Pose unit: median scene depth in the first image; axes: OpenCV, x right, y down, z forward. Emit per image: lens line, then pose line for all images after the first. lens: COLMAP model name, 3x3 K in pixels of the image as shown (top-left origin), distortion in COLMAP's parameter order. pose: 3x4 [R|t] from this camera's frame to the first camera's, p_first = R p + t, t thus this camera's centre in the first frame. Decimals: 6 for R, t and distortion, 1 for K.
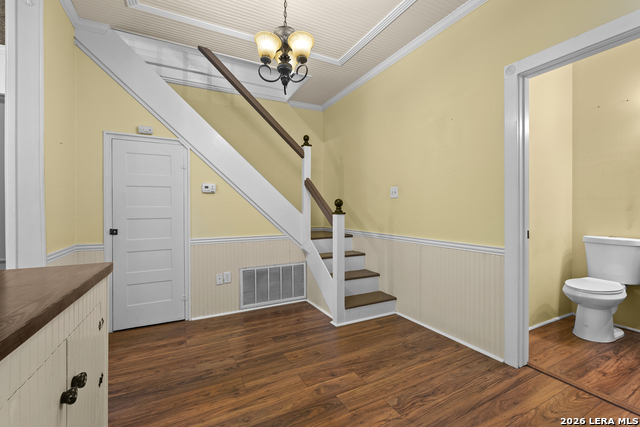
lens RADIAL K [[282.4, 0, 321.2], [0, 282.4, 210.2], [0, 0, 1]] dist [-0.006680, 0.000778]
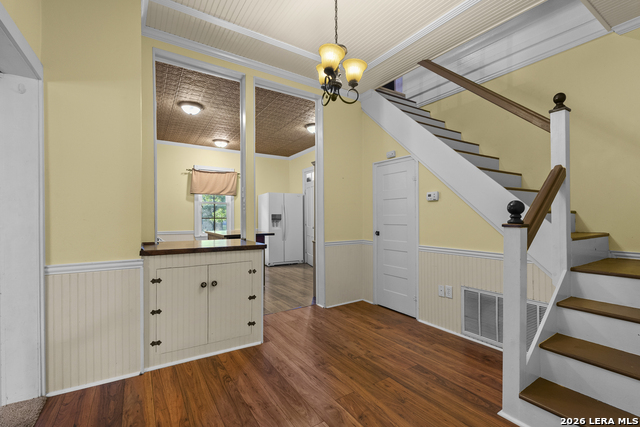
lens RADIAL K [[282.4, 0, 321.8], [0, 282.4, 216.8], [0, 0, 1]] dist [-0.006680, 0.000778]
pose [[0.101535, 0.003540, -0.994826, 0.680070], [-0.000395, 0.999994, 0.003518, -0.009867], [0.994832, 0.000036, 0.101535, 0.632442]]
